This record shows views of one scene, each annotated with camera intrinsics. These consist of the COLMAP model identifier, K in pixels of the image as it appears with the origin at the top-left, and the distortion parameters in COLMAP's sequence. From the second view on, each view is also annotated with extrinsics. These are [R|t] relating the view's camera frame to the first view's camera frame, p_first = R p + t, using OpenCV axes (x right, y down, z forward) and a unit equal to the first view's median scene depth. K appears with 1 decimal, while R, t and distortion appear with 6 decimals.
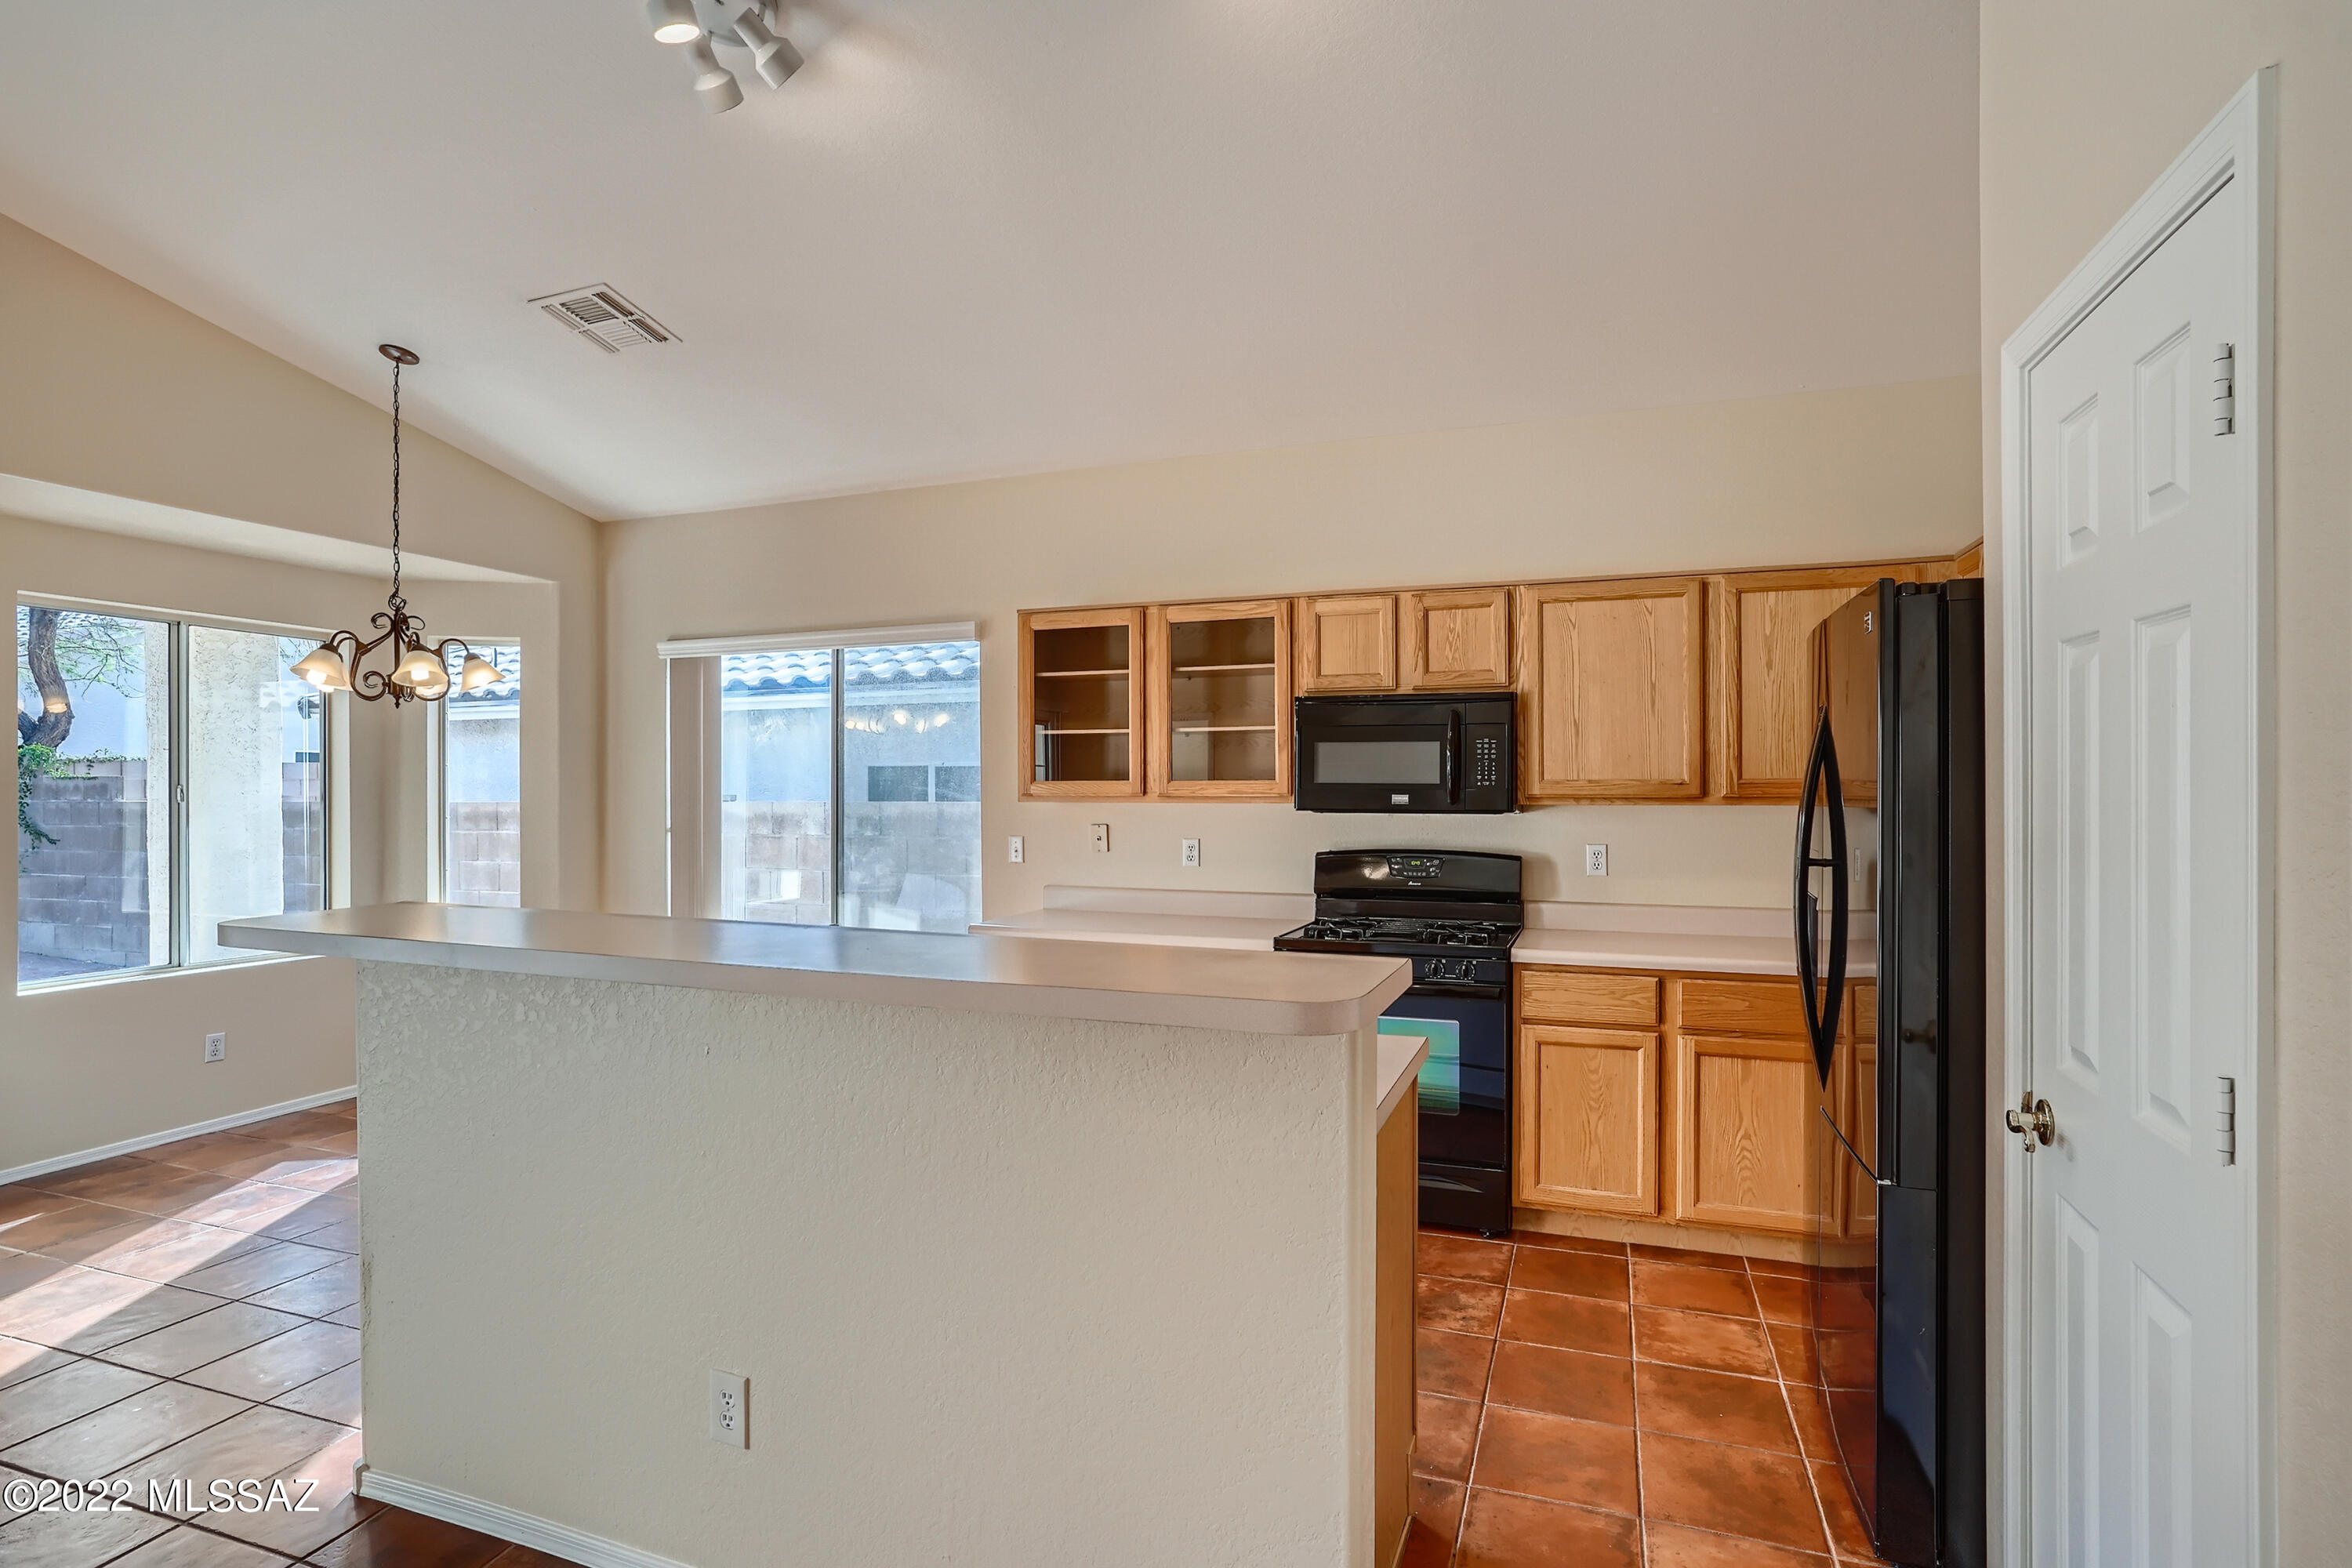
lens RADIAL K [[1161.1, 0, 1183.5], [0, 1161.1, 781.3], [0, 0, 1]] dist [-0.045458, 0.027130]
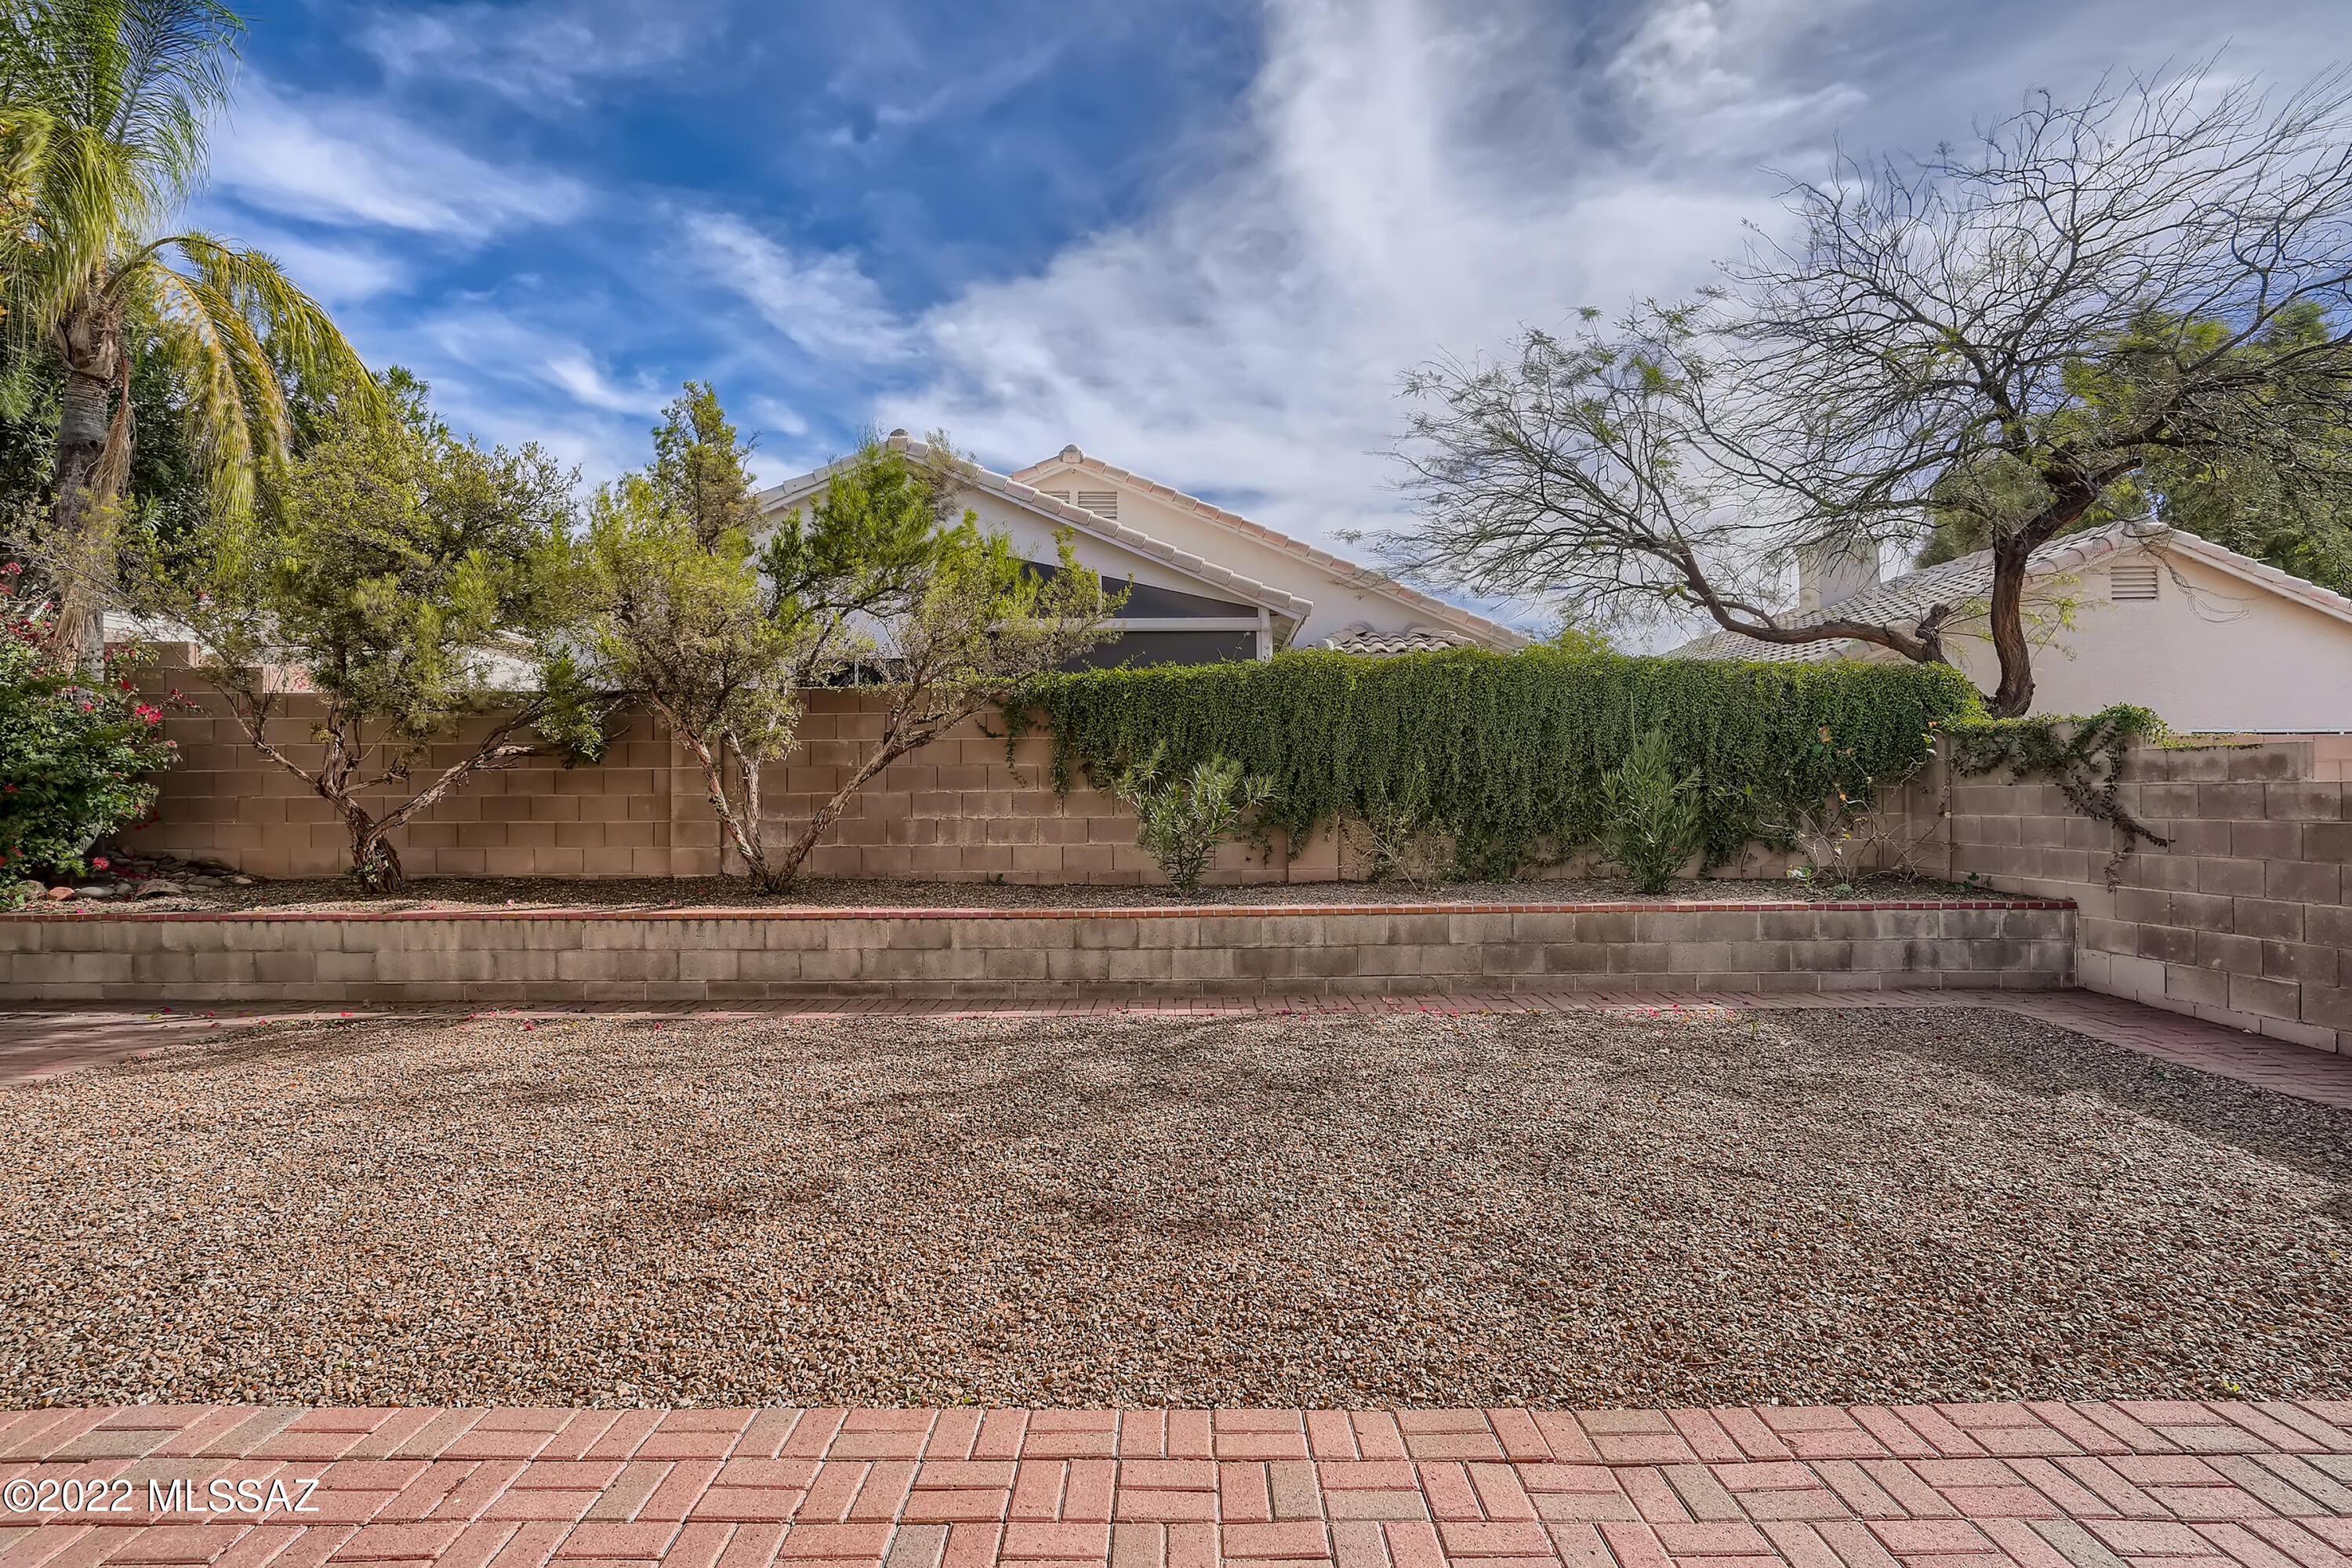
lens RADIAL K [[1161.1, 0, 1183.5], [0, 1161.1, 781.3], [0, 0, 1]] dist [-0.045458, 0.027130]
pose [[0.355405, -0.005637, -0.934695, -1.361767], [-0.001314, 0.999978, -0.006530, 0.051416], [0.934712, 0.003549, 0.355389, 0.492844]]
